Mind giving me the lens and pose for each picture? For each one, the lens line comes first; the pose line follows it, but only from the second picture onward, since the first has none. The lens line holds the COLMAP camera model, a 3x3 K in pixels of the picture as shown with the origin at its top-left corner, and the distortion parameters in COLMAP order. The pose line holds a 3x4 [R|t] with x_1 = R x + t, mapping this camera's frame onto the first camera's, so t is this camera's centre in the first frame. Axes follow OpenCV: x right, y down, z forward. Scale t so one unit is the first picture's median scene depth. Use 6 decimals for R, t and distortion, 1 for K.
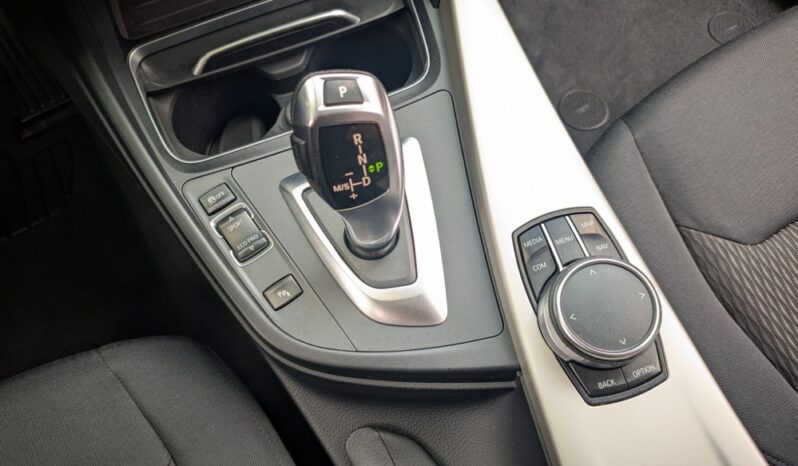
lens RADIAL K [[590.4, 0, 399.0], [0, 590.4, 233.0], [0, 0, 1]] dist [0.008321, -0.066038]
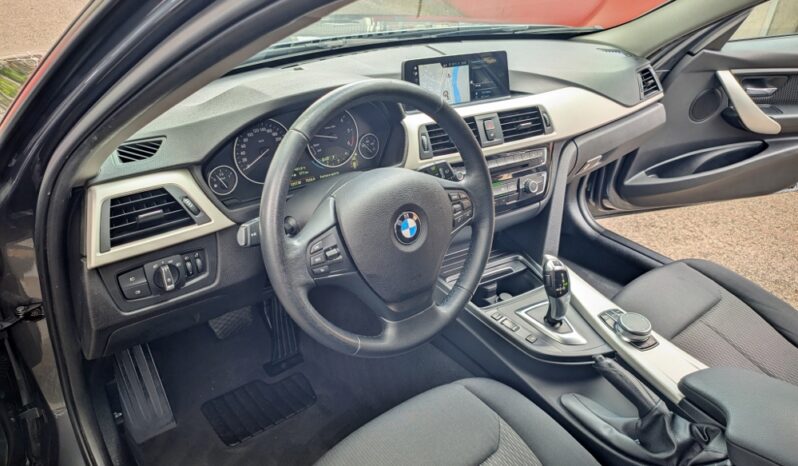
lens RADIAL K [[590.4, 0, 399.0], [0, 590.4, 233.0], [0, 0, 1]] dist [0.008321, -0.066038]
pose [[0.979101, -0.008767, 0.203184, -1.436847], [0.129321, 0.797908, -0.588743, 1.328151], [-0.156961, 0.602715, 0.782367, -1.517785]]
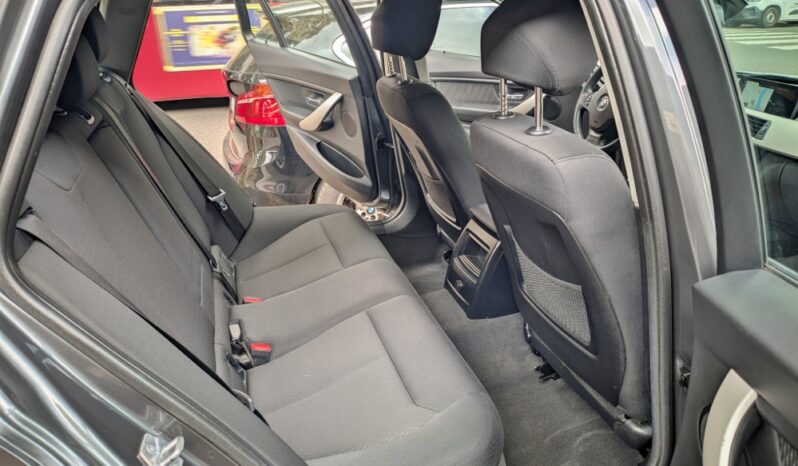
lens RADIAL K [[590.4, 0, 399.0], [0, 590.4, 233.0], [0, 0, 1]] dist [0.008321, -0.066038]
pose [[-0.211800, 0.404799, -0.889538, 4.883748], [-0.894054, 0.287362, 0.343644, 0.182080], [0.394726, 0.868079, 0.301049, -1.225881]]
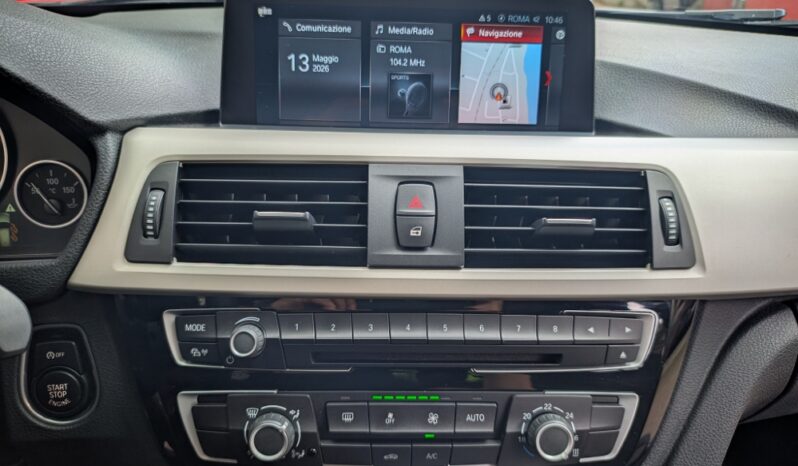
lens RADIAL K [[590.4, 0, 399.0], [0, 590.4, 233.0], [0, 0, 1]] dist [0.008321, -0.066038]
pose [[0.935971, 0.210527, -0.282199, -0.107169], [-0.345548, 0.702935, -0.621674, -0.238991], [0.067489, 0.679383, 0.730674, -0.173912]]
